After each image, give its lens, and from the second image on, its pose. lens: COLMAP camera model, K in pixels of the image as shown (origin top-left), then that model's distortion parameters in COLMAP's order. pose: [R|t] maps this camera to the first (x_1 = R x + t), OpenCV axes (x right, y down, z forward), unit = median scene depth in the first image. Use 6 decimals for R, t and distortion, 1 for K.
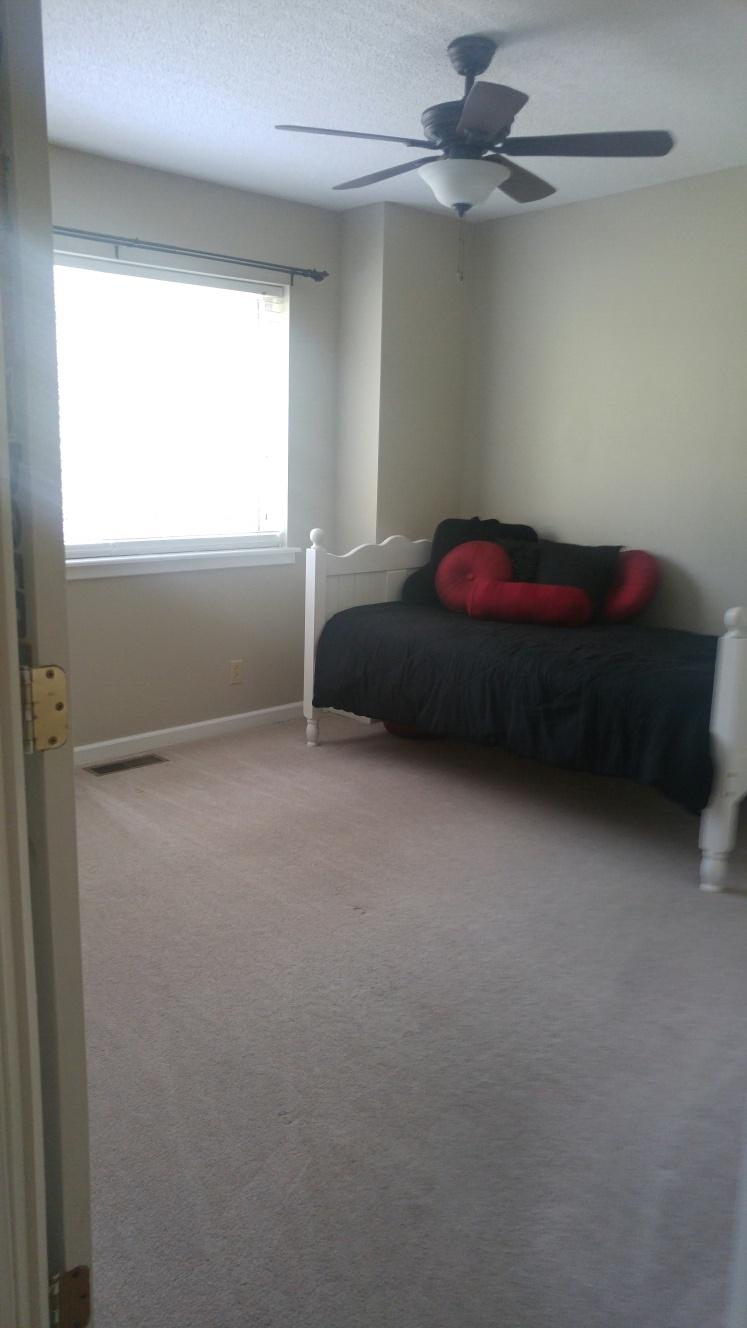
lens RADIAL K [[1021.4, 0, 373.5], [0, 1021.4, 664.0], [0, 0, 1]] dist [0.304200, 0.001094]
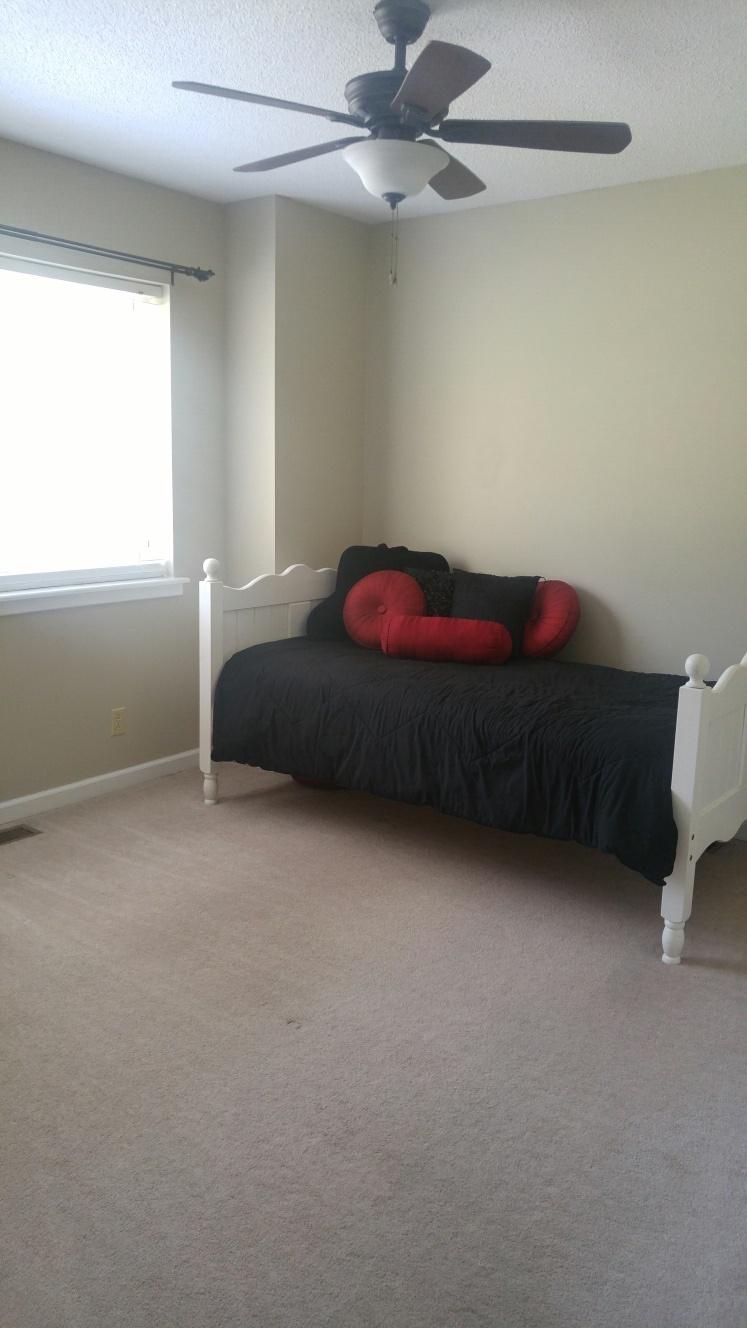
lens RADIAL K [[1008.2, 0, 370.6], [0, 1008.2, 691.4], [0, 0, 1]] dist [0.135578, 0.116589]
pose [[0.990249, -0.022737, 0.137443, -0.044758], [0.020182, 0.999597, 0.019958, -0.034745], [-0.137842, -0.016989, 0.990309, 0.127681]]
